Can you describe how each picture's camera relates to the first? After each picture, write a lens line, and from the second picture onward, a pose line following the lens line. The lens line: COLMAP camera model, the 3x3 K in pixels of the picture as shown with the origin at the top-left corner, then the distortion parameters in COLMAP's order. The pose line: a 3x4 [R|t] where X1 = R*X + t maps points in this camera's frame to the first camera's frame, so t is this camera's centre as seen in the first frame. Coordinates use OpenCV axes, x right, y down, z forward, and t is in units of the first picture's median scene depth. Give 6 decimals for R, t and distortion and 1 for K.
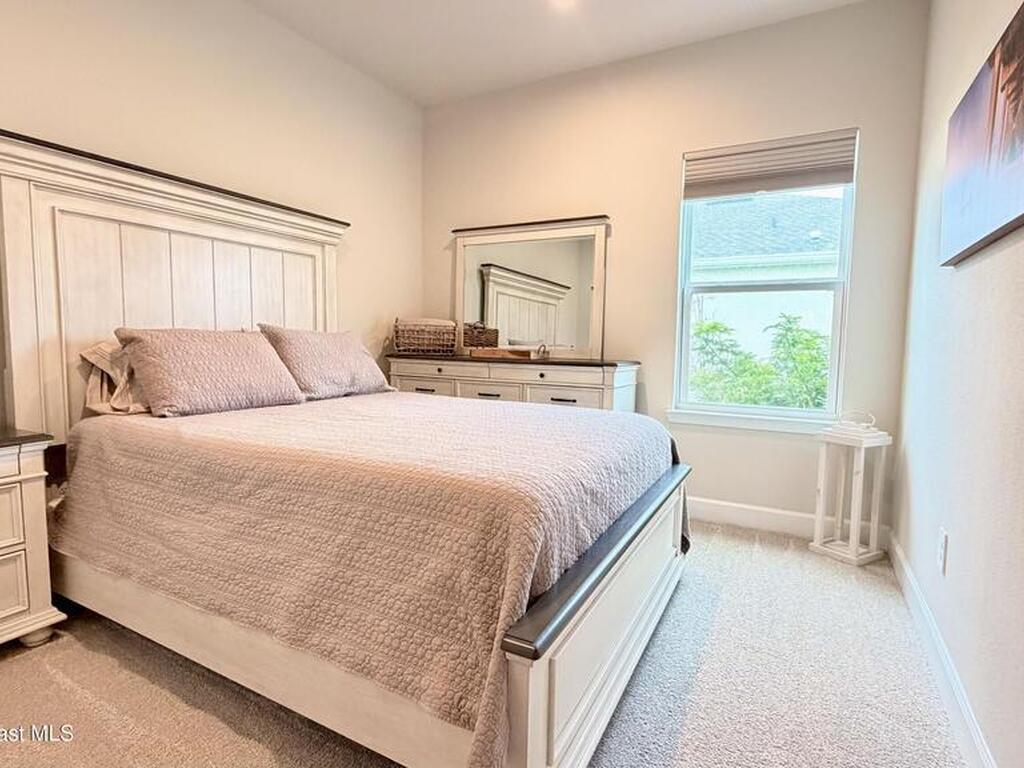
lens RADIAL K [[543.8, 0, 512.1], [0, 543.8, 381.9], [0, 0, 1]] dist [-0.003612, -0.000395]
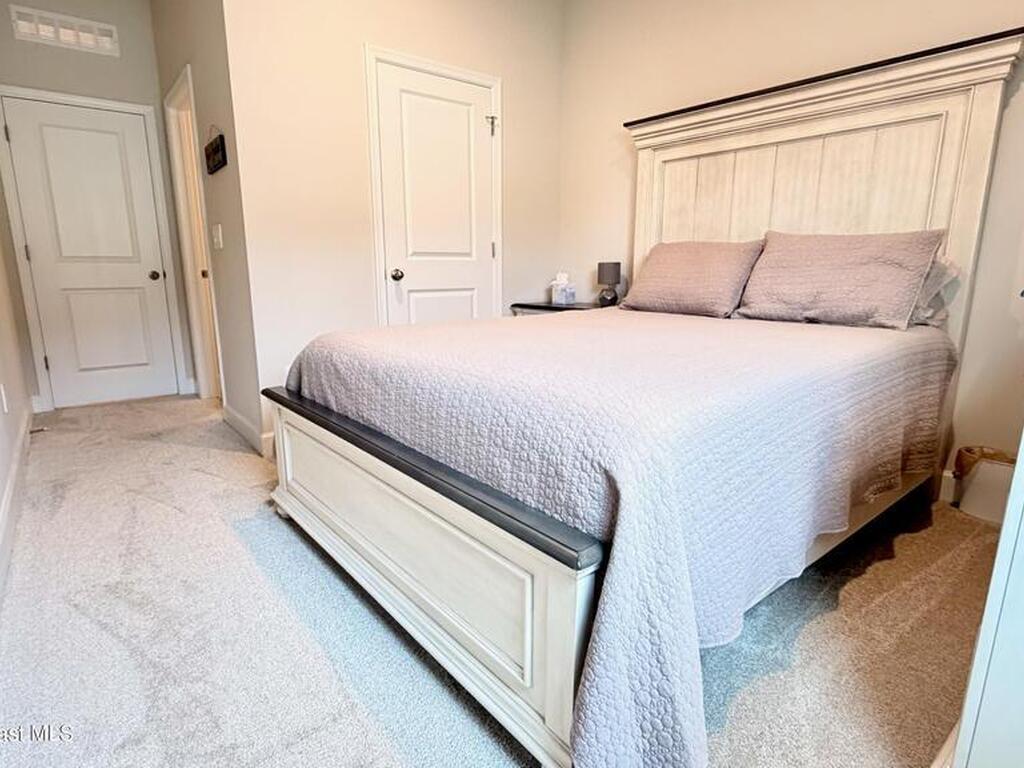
lens RADIAL K [[543.8, 0, 510.3], [0, 543.8, 385.1], [0, 0, 1]] dist [-0.003612, -0.000395]
pose [[-0.376608, 0.194948, -0.905628, 0.635310], [-0.065555, 0.969547, 0.235968, -0.045779], [0.924050, 0.148236, -0.352360, 1.037188]]
